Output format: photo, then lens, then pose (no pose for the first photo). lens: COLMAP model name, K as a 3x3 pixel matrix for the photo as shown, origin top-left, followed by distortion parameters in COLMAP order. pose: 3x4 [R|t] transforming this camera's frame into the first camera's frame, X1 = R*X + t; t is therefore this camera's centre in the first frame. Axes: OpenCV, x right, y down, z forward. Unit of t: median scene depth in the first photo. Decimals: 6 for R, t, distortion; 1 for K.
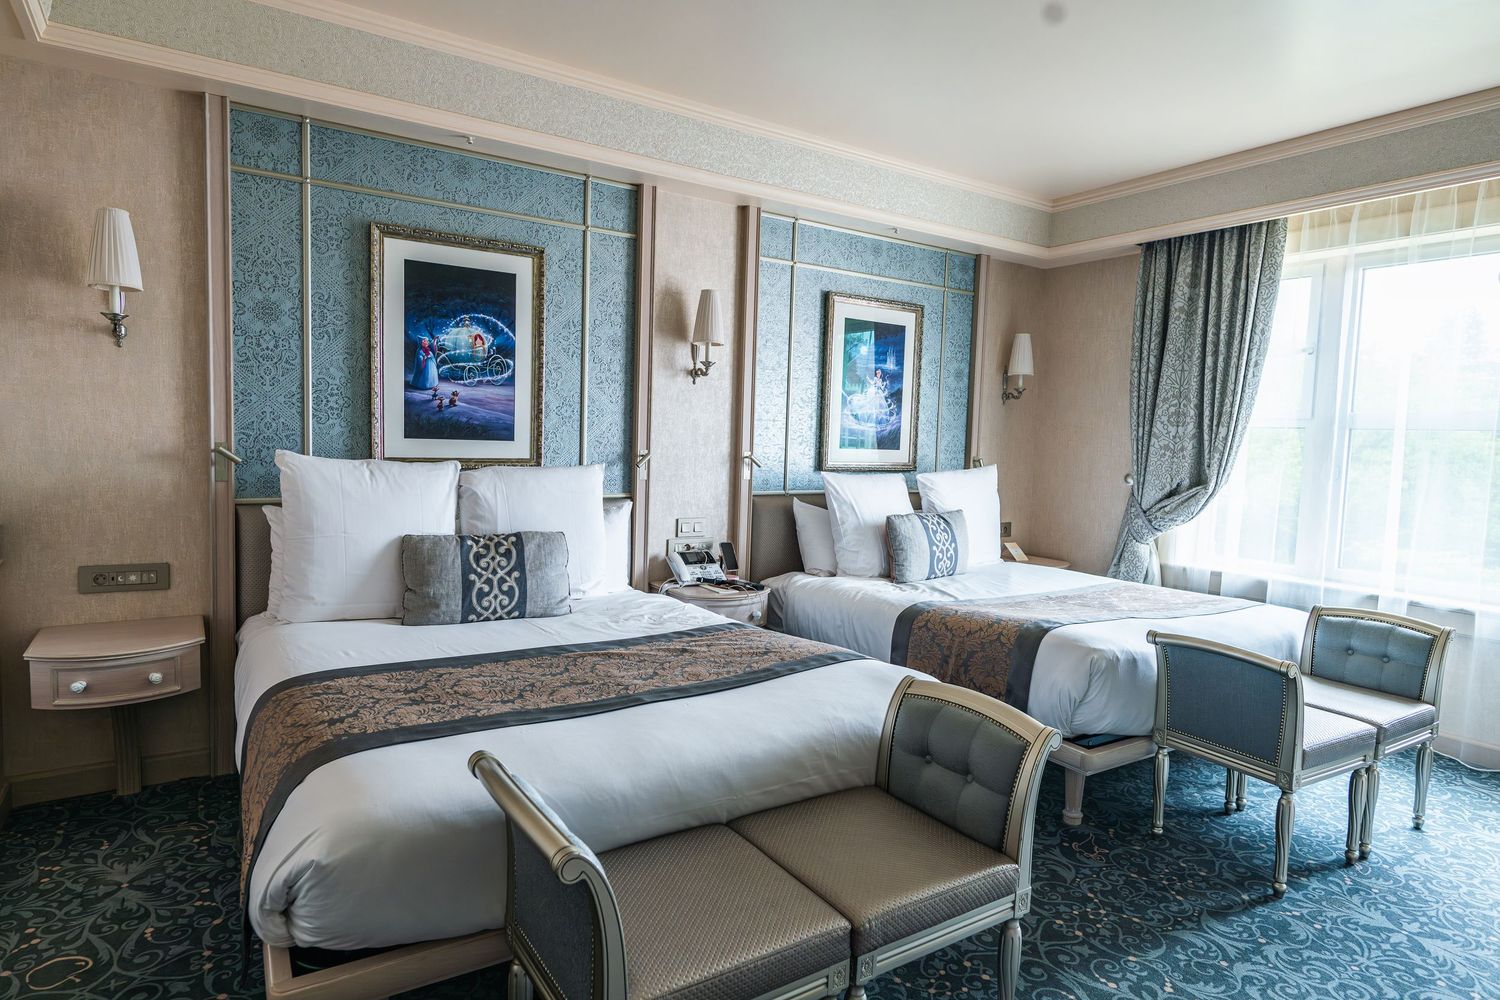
lens RADIAL K [[864.6, 0, 749.1], [0, 864.6, 500.5], [0, 0, 1]] dist [-0.004010, -0.000405]
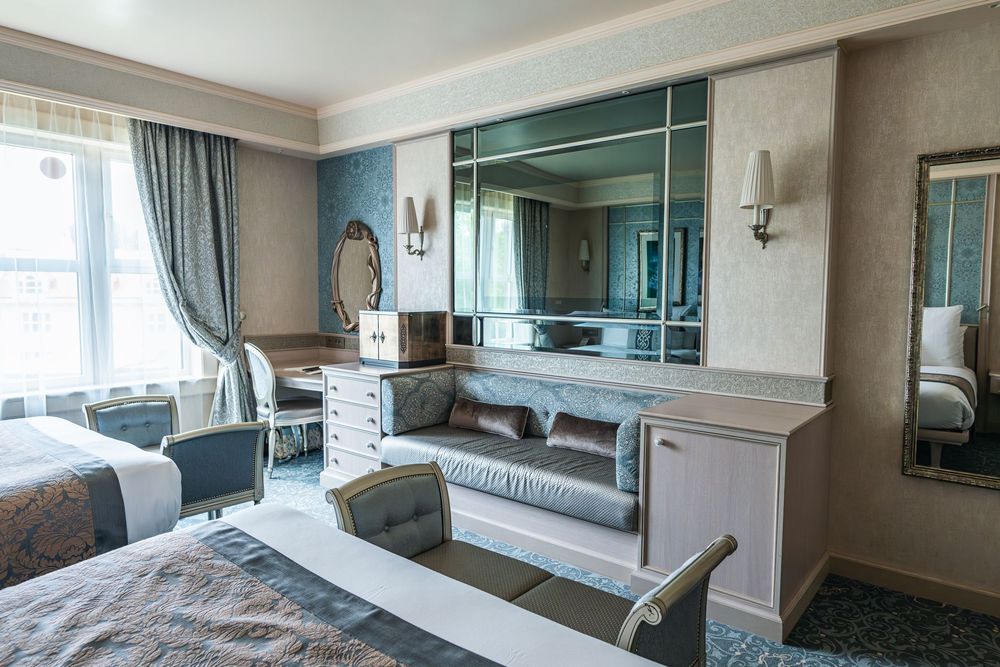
lens RADIAL K [[625.1, 0, 501.5], [0, 625.1, 335.7], [0, 0, 1]] dist [-0.003694, -0.000773]
pose [[-0.285071, -0.102450, 0.953015, -0.491575], [0.065591, 0.989856, 0.126030, -0.072454], [-0.956259, 0.098437, -0.275460, 0.718562]]
